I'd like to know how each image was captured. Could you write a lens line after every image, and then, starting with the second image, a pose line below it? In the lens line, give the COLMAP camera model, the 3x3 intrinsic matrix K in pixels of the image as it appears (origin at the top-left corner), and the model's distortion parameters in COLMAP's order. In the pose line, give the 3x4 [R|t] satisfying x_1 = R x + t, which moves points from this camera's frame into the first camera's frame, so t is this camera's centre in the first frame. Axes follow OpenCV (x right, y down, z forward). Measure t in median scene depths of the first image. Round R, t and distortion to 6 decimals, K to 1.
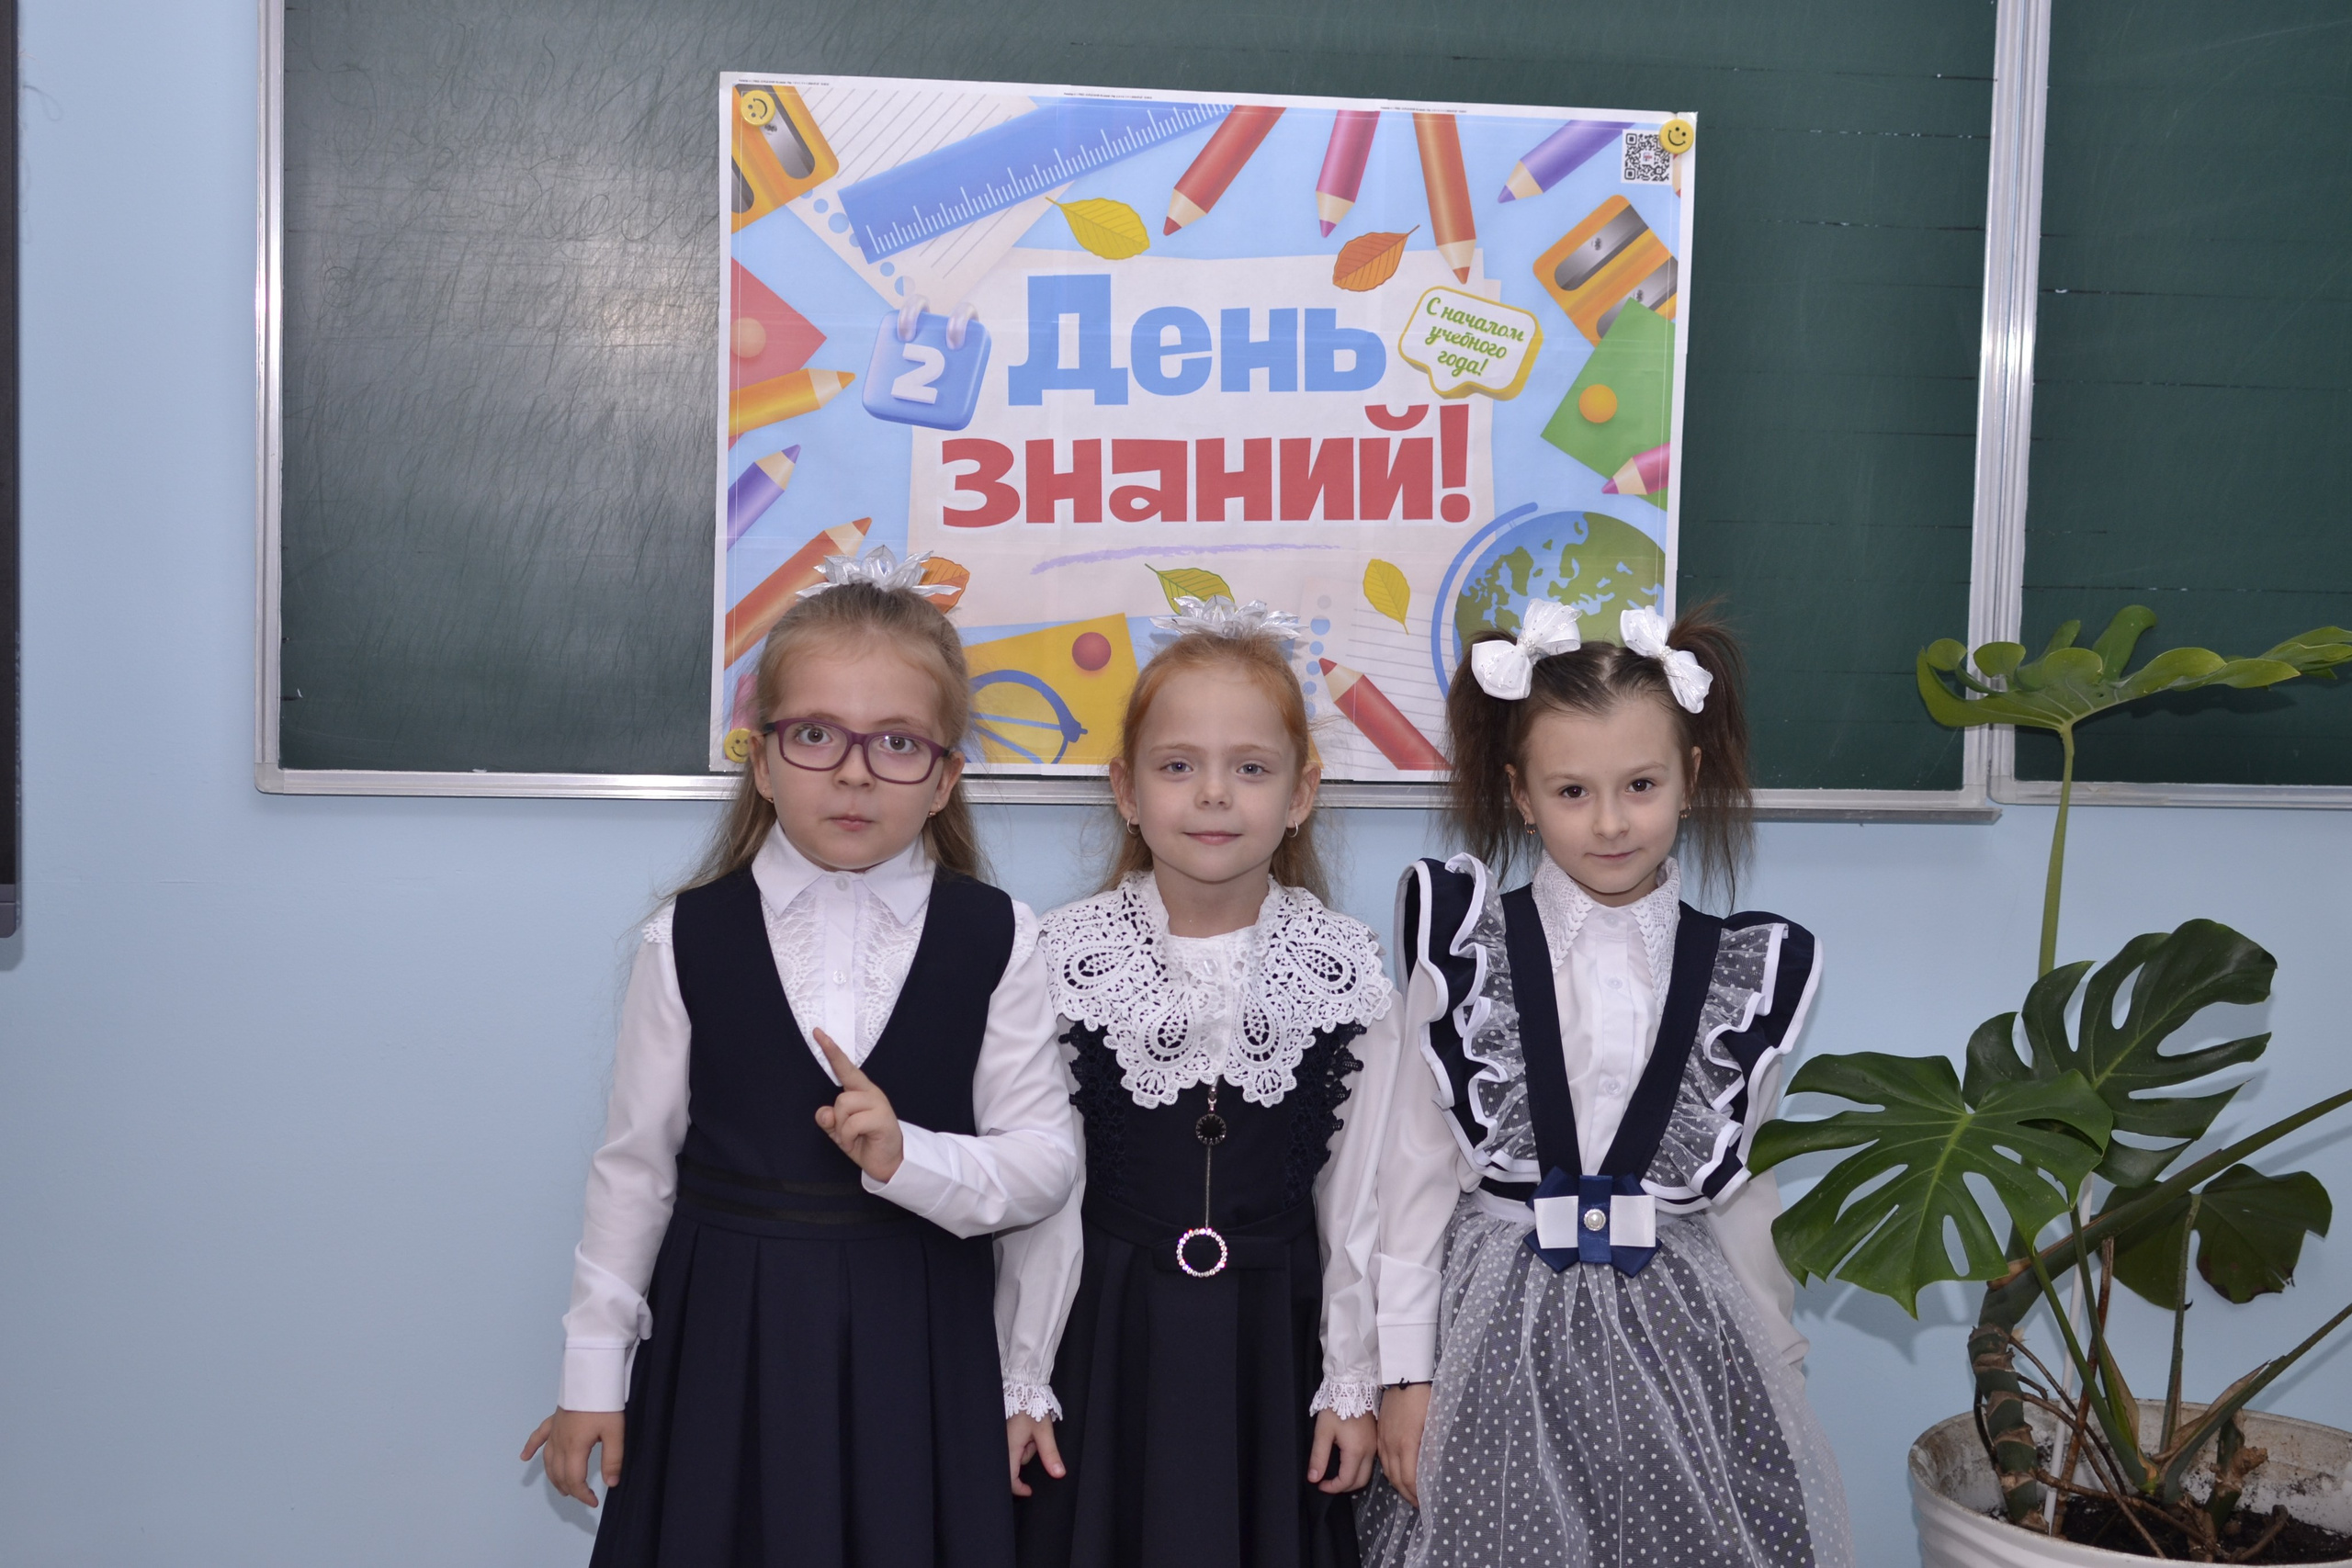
lens RADIAL K [[3596.0, 0, 1176.0], [0, 3596.0, 784.0], [0, 0, 1]] dist [0.001432, -0.010239]
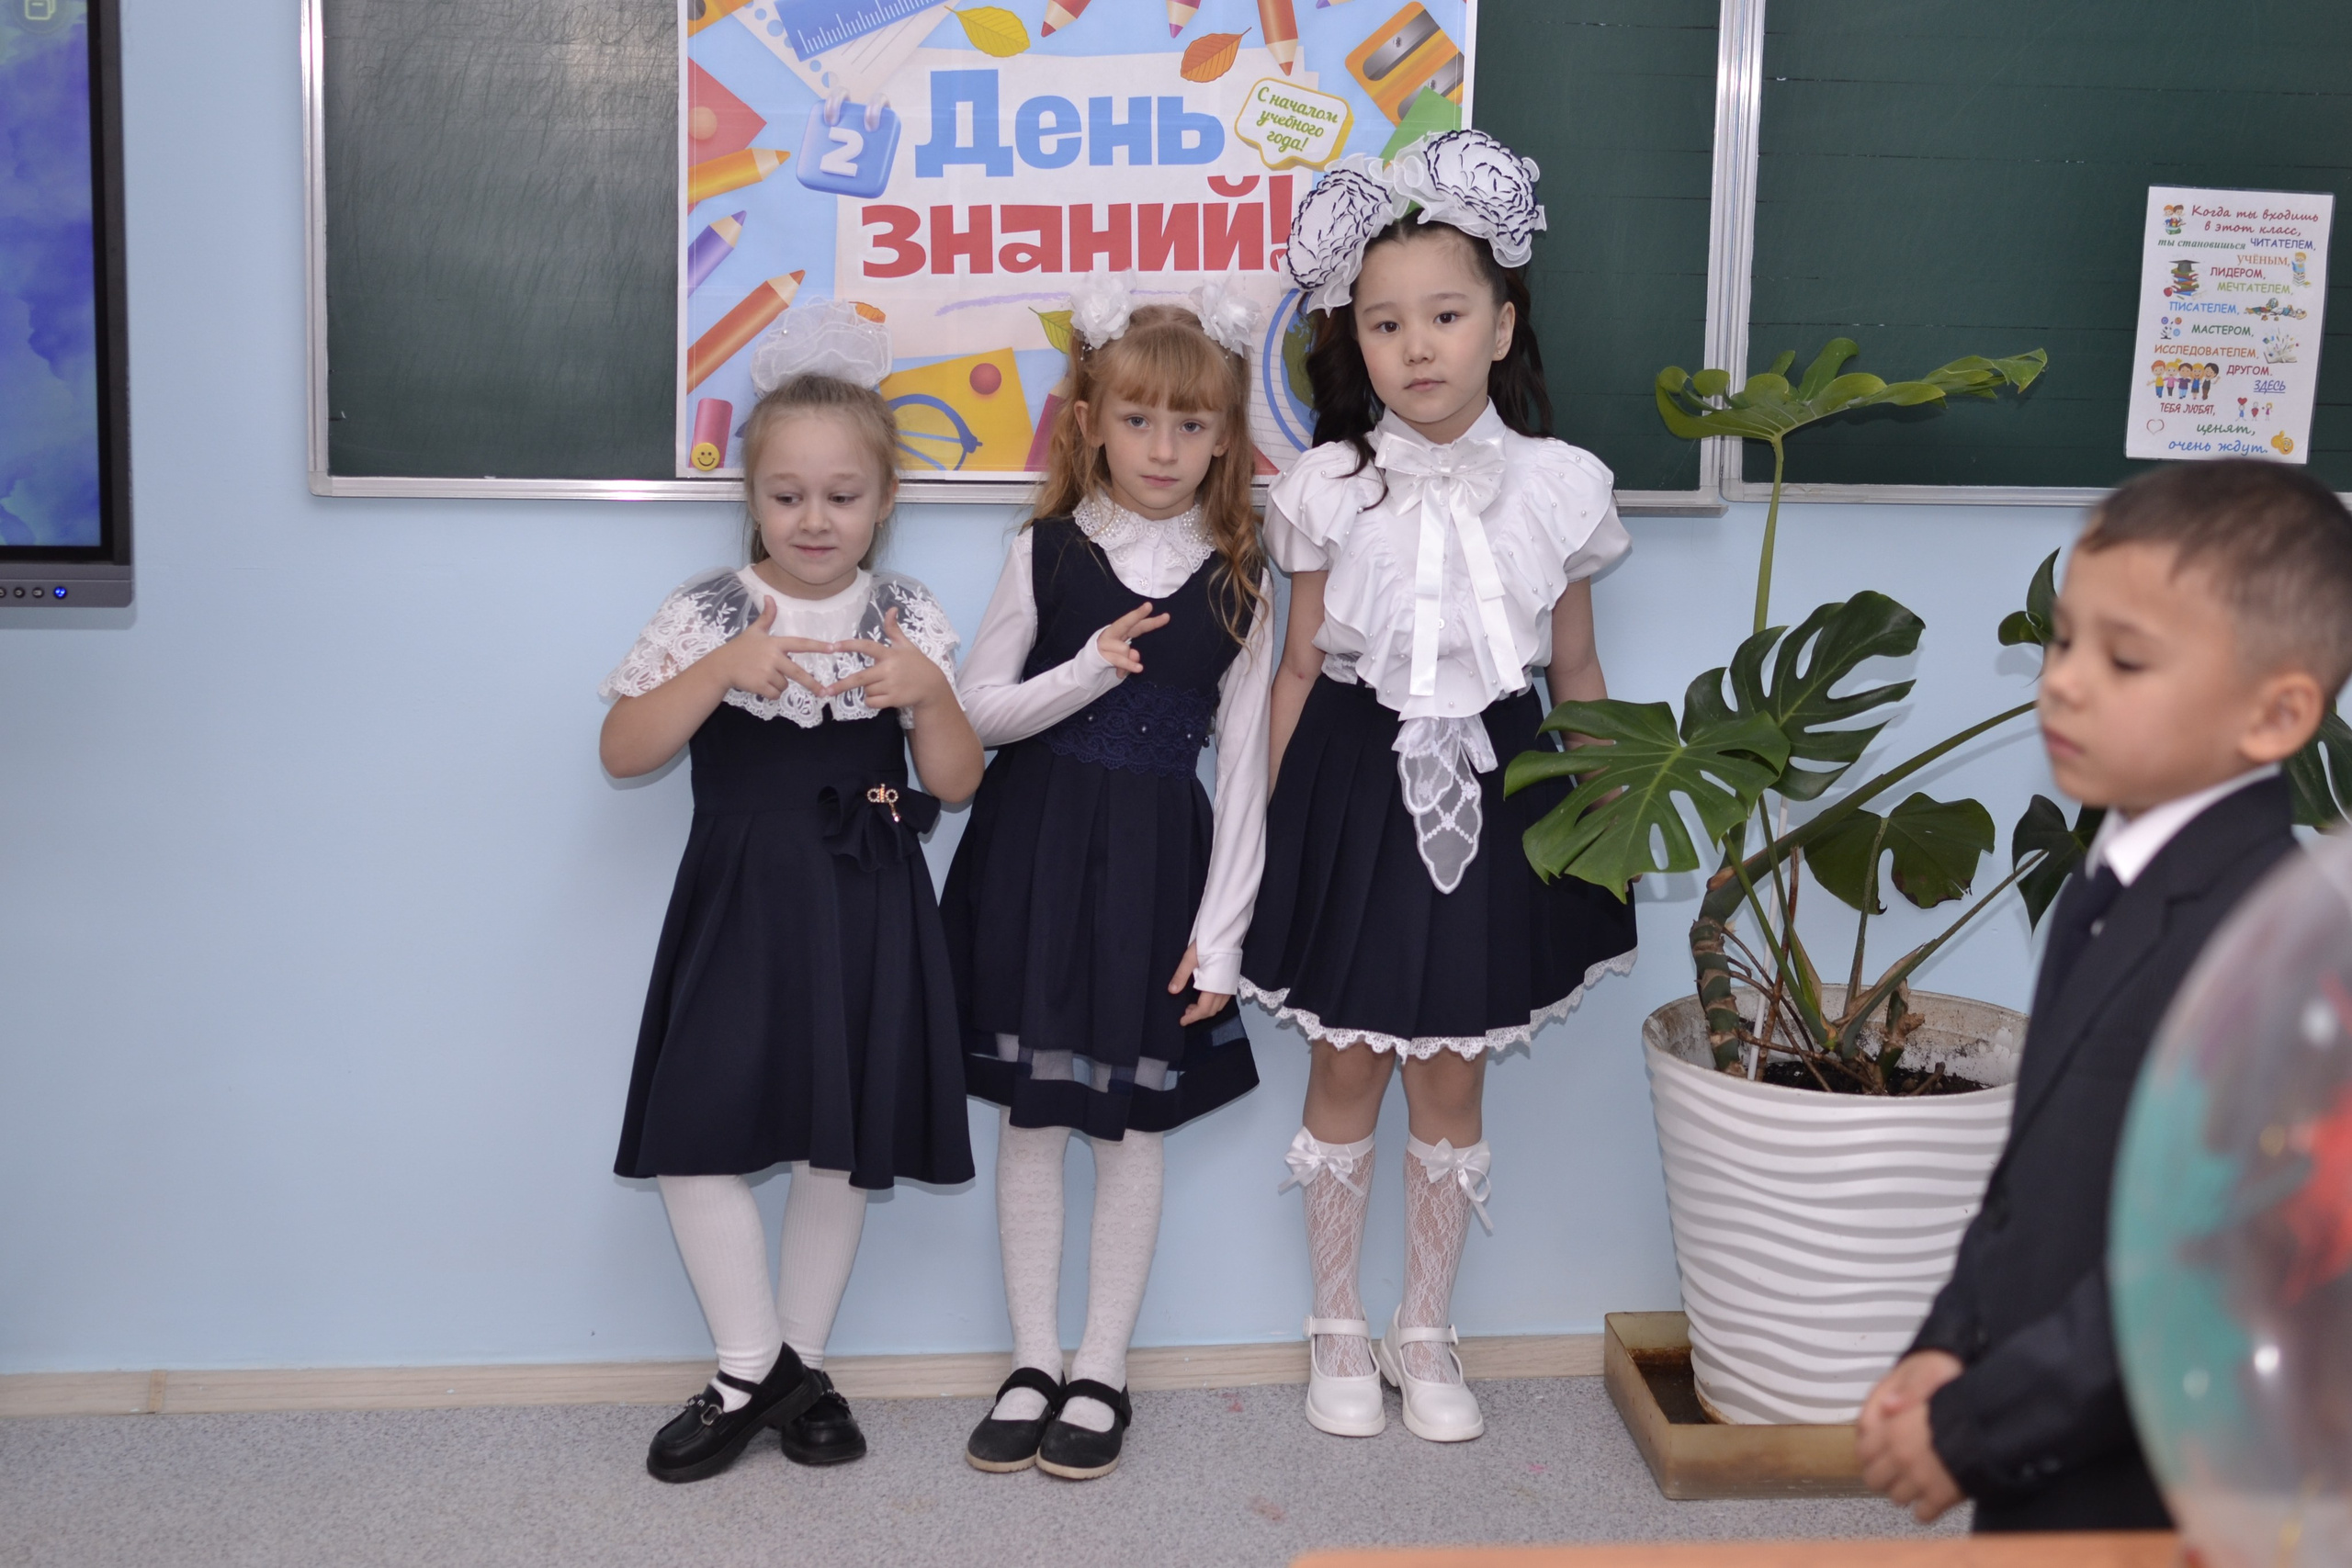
lens RADIAL K [[3565.4, 0, 1167.2], [0, 3565.4, 779.4], [0, 0, 1]] dist [0.001789, -0.011254]
pose [[0.999991, -0.003455, 0.002332, 0.035727], [0.003272, 0.997225, 0.074378, 0.009409], [-0.002583, -0.074370, 0.997227, -0.229480]]
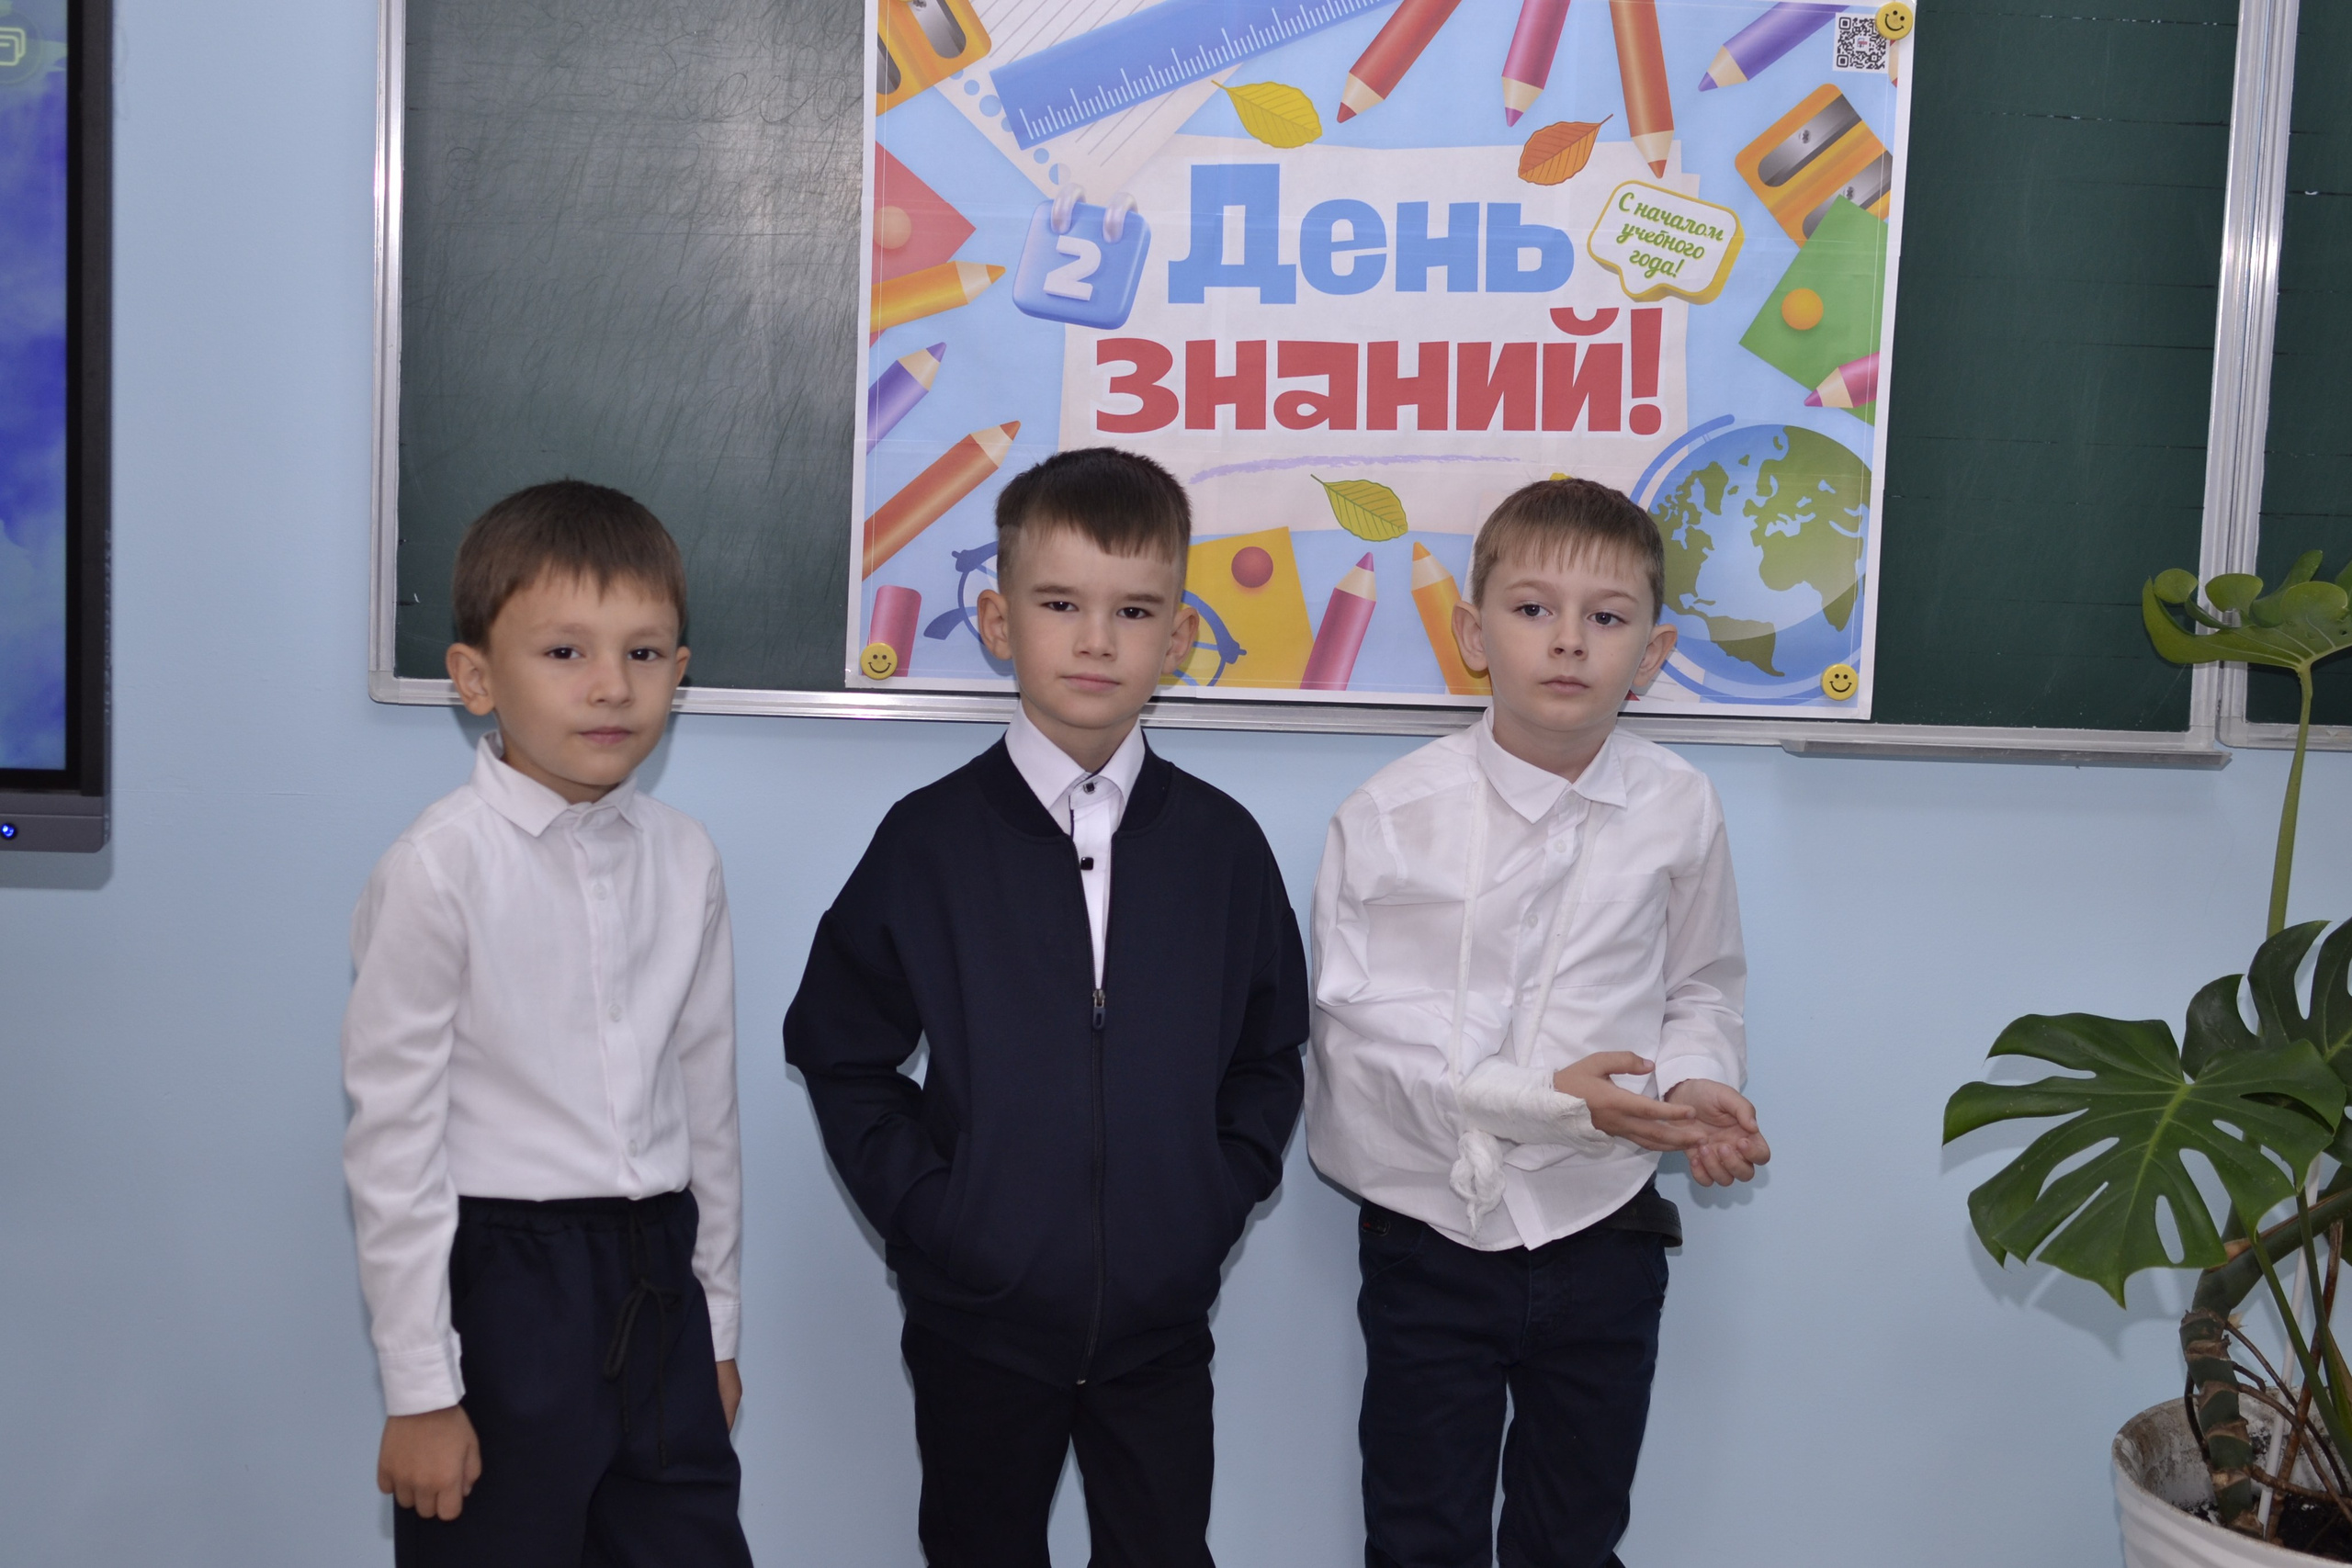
lens RADIAL K [[3596.0, 0, 1176.0], [0, 3596.0, 784.0], [0, 0, 1]] dist [0.001432, -0.010239]
pose [[0.998180, 0.019699, -0.056993, 0.011414], [-0.018204, 0.999479, 0.026645, -0.004968], [0.057488, -0.025559, 0.998019, 0.060882]]
